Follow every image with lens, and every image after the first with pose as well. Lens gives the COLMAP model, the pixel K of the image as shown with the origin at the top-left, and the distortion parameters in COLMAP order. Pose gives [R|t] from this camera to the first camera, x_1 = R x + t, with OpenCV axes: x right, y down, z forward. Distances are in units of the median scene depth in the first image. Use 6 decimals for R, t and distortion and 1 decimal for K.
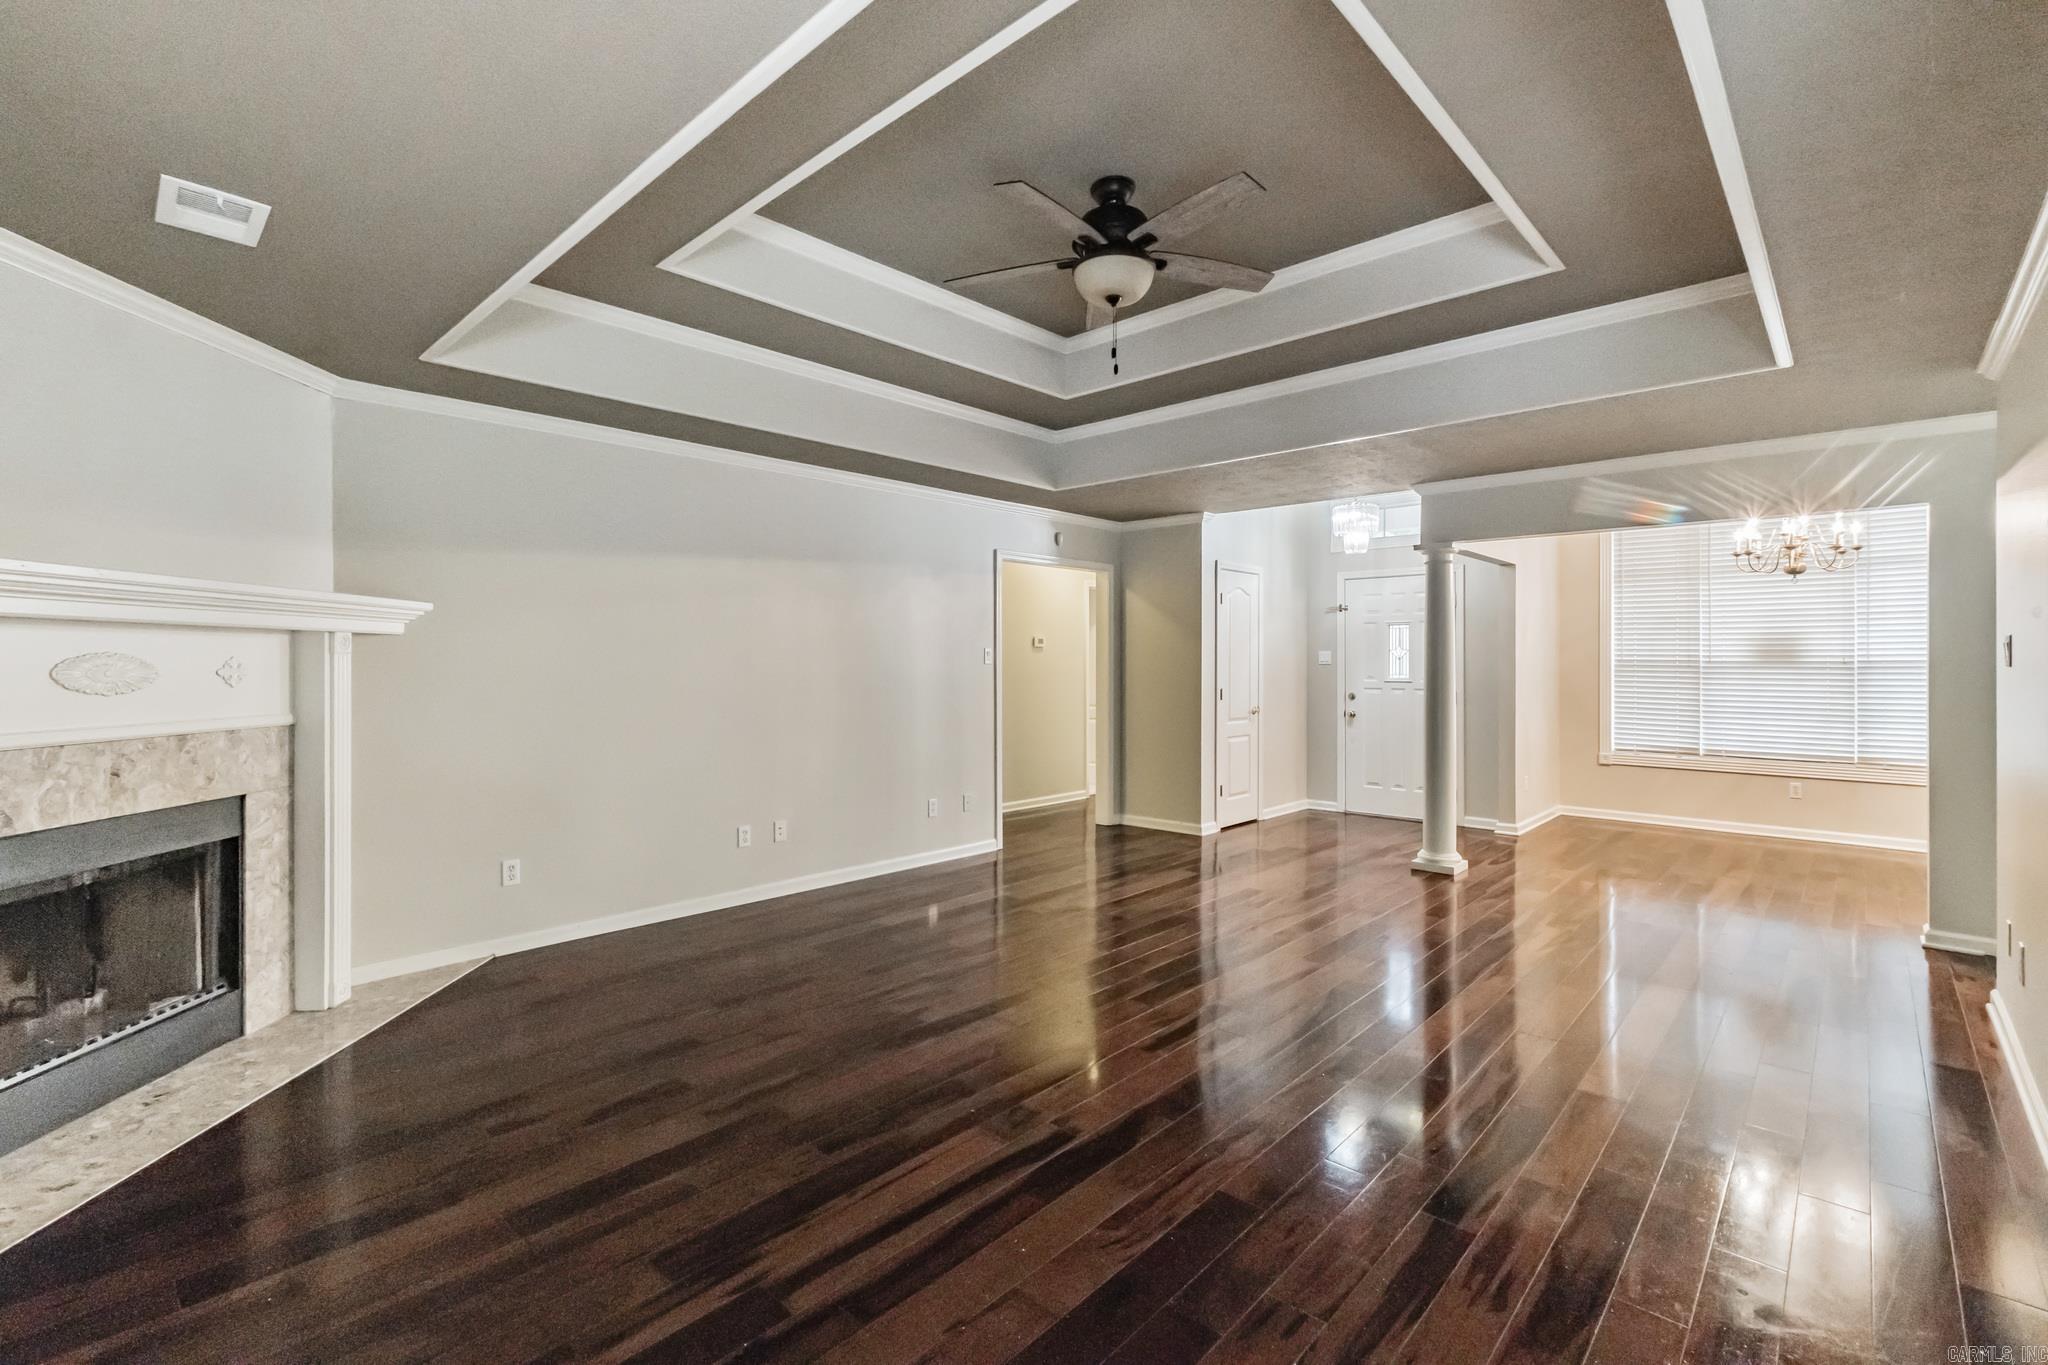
lens RADIAL K [[918.1, 0, 1017.6], [0, 918.1, 671.0], [0, 0, 1]] dist [-0.002573, 0.000310]
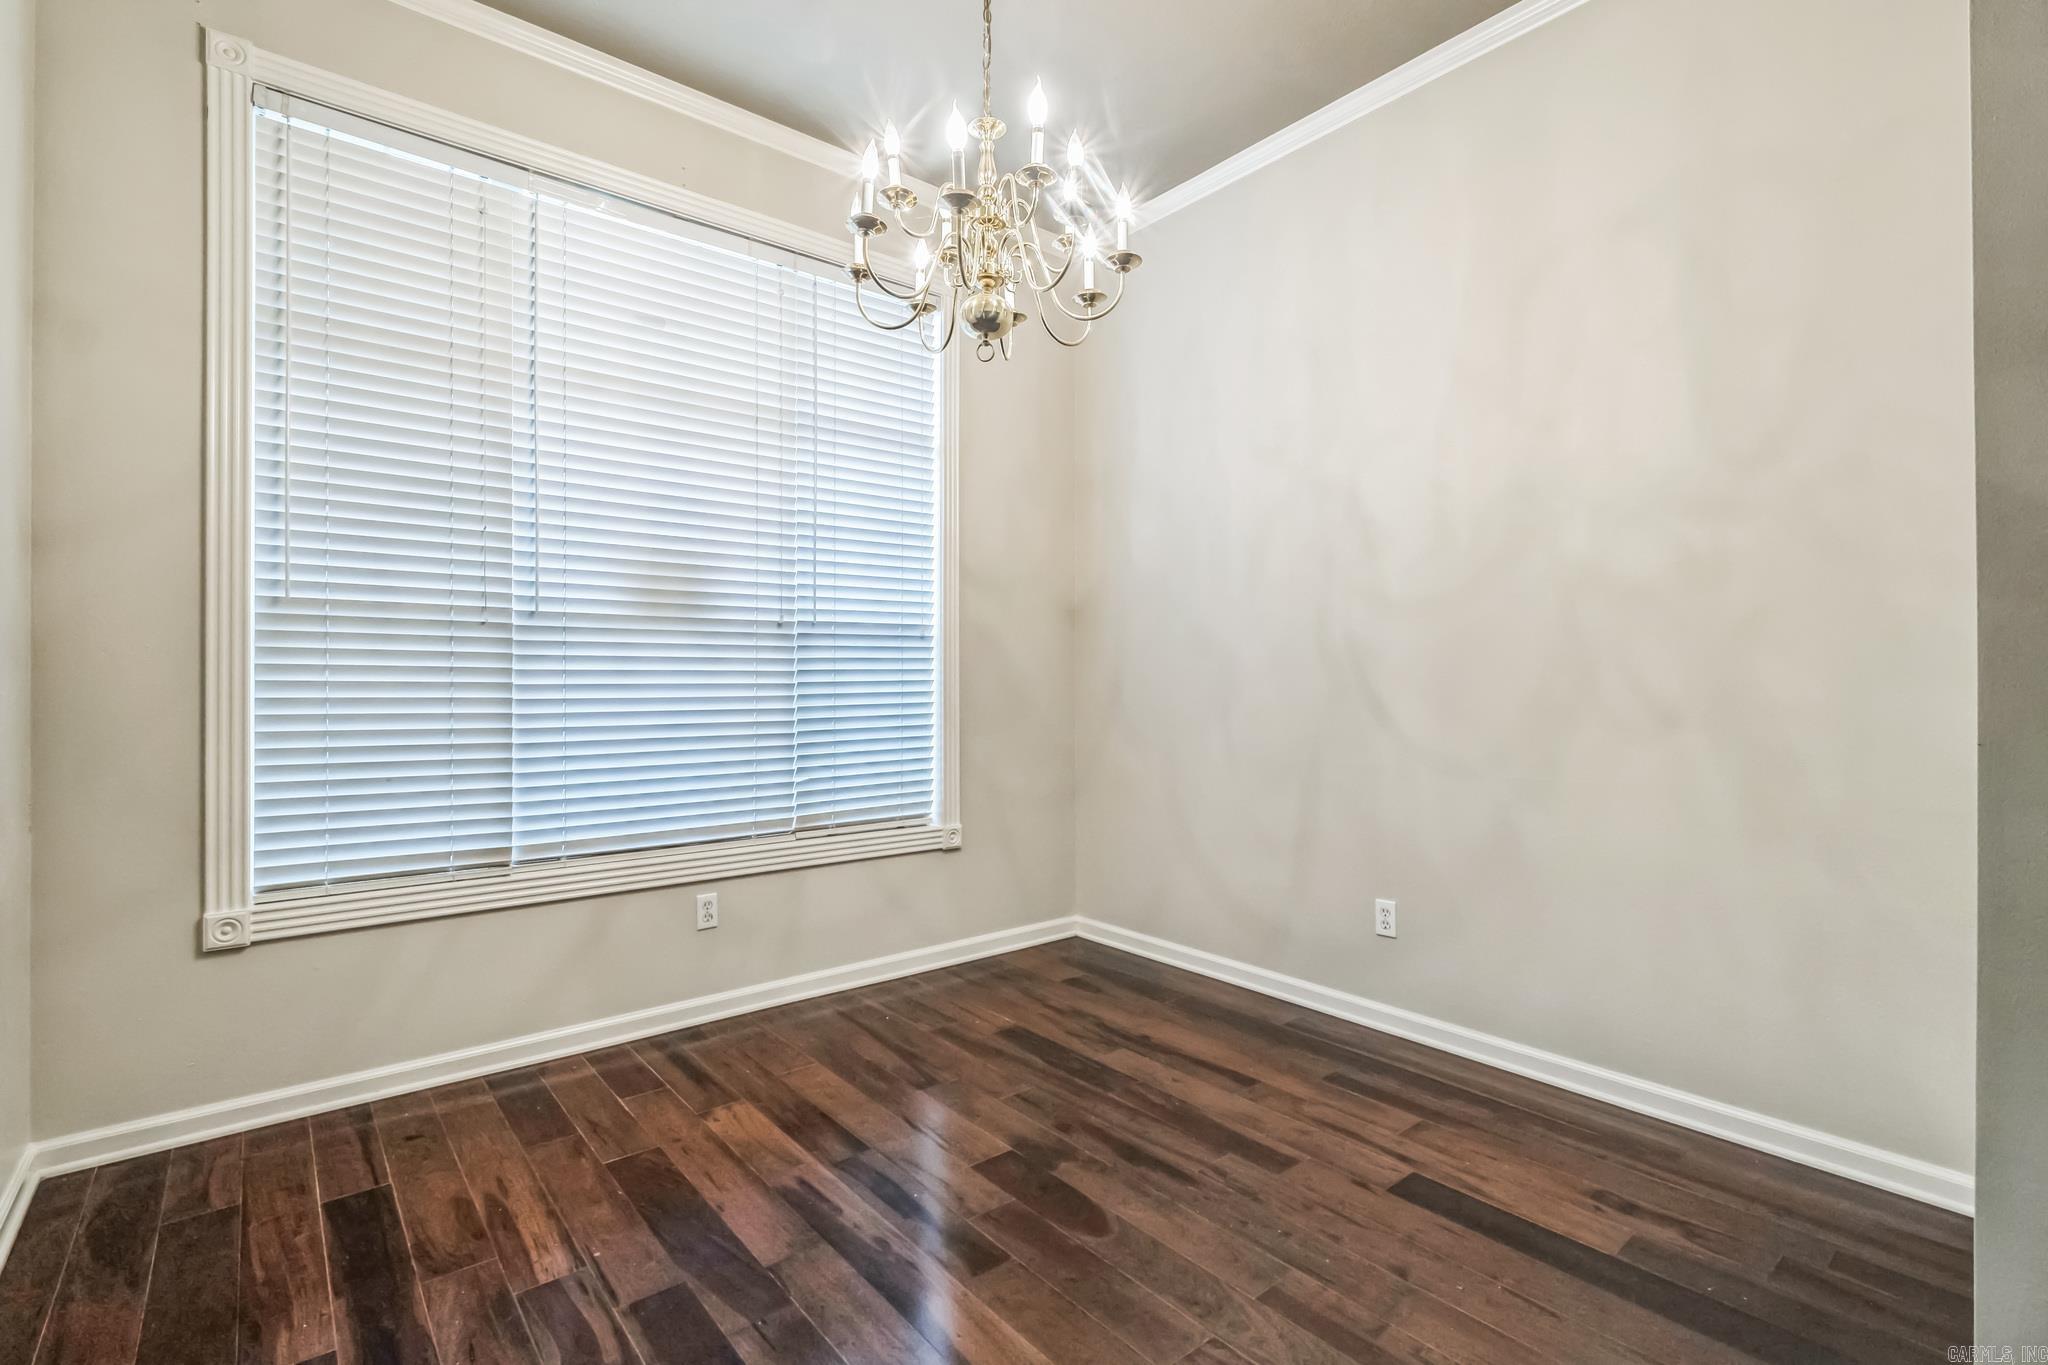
lens RADIAL K [[918.1, 0, 1015.6], [0, 918.1, 682.5], [0, 0, 1]] dist [-0.002573, 0.000310]
pose [[0.130507, -0.001876, 0.991446, 0.404077], [0.013904, 0.999903, 0.000062, 0.020537], [-0.991350, 0.013777, 0.130520, 0.750222]]
